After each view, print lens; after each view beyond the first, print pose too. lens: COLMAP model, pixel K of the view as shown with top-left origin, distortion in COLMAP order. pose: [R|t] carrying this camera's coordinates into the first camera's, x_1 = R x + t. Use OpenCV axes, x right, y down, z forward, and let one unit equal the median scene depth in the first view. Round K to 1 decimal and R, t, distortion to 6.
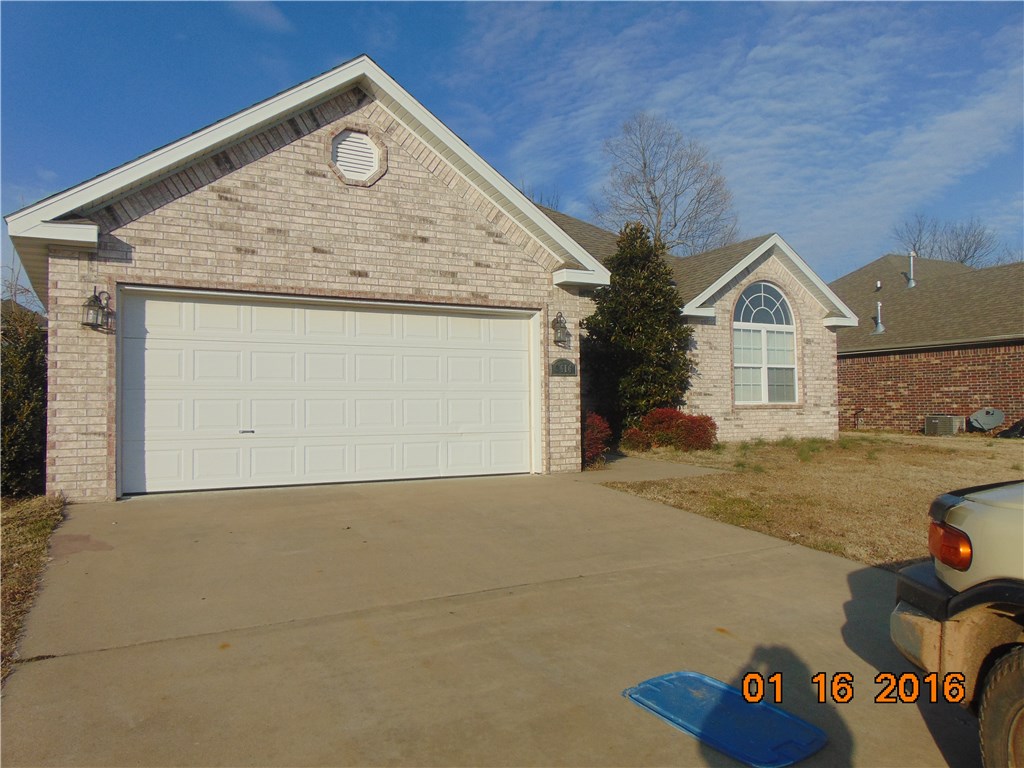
lens RADIAL K [[767.4, 0, 516.1], [0, 767.4, 385.3], [0, 0, 1]] dist [-0.015060, 0.043757]
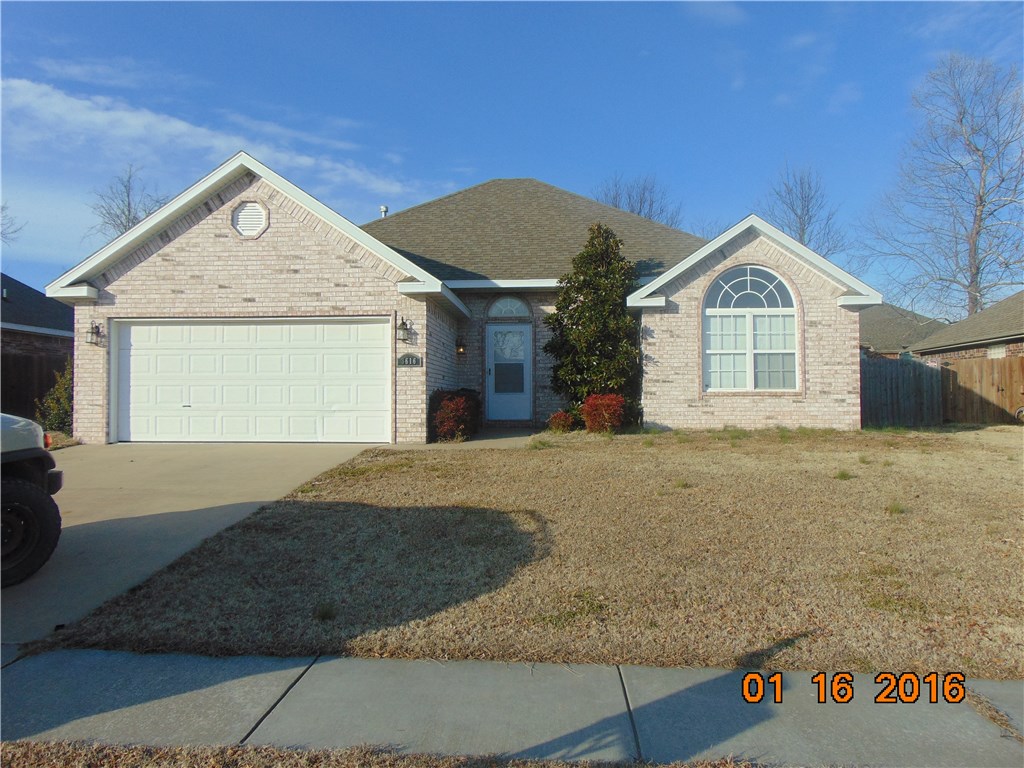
lens RADIAL K [[767.4, 0, 512.7], [0, 767.4, 387.2], [0, 0, 1]] dist [-0.015060, 0.043757]
pose [[0.842675, -0.001436, -0.538421, 0.919453], [0.009414, 0.999883, 0.012067, 0.007755], [0.538341, -0.015237, 0.842589, 0.031065]]
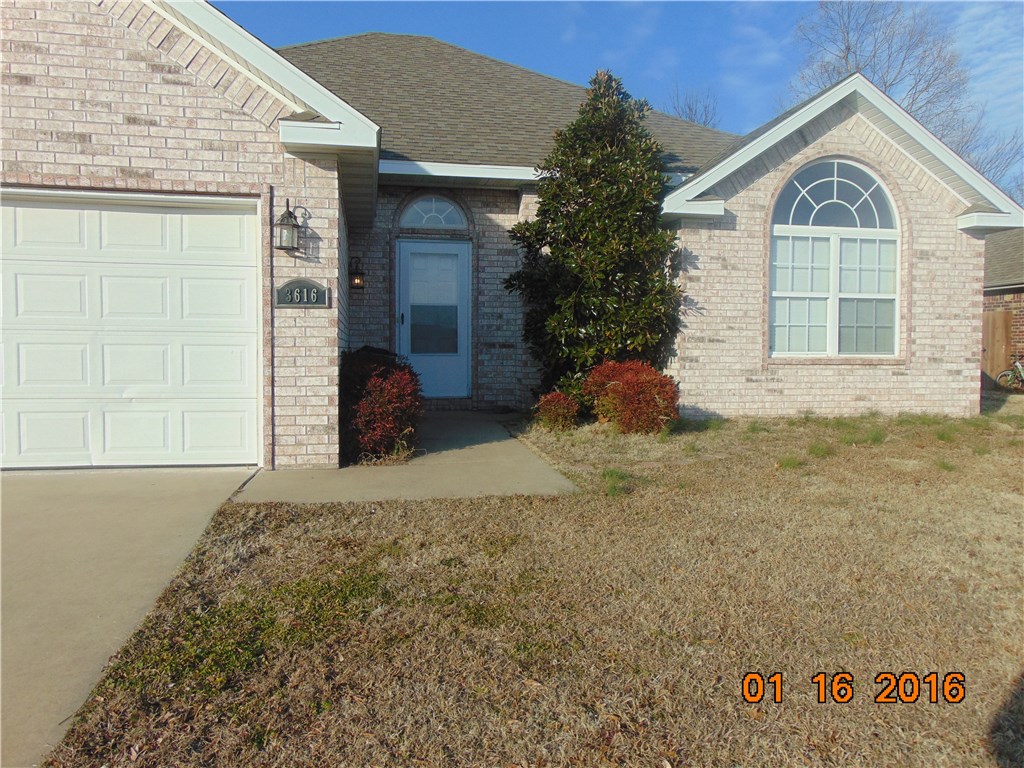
lens RADIAL K [[767.4, 0, 512.4], [0, 767.4, 380.1], [0, 0, 1]] dist [-0.015060, 0.043757]
pose [[0.950333, 0.029389, -0.309844, 0.419878], [-0.006968, 0.997291, 0.073222, -0.000933], [0.311157, -0.067426, 0.947964, 0.502529]]
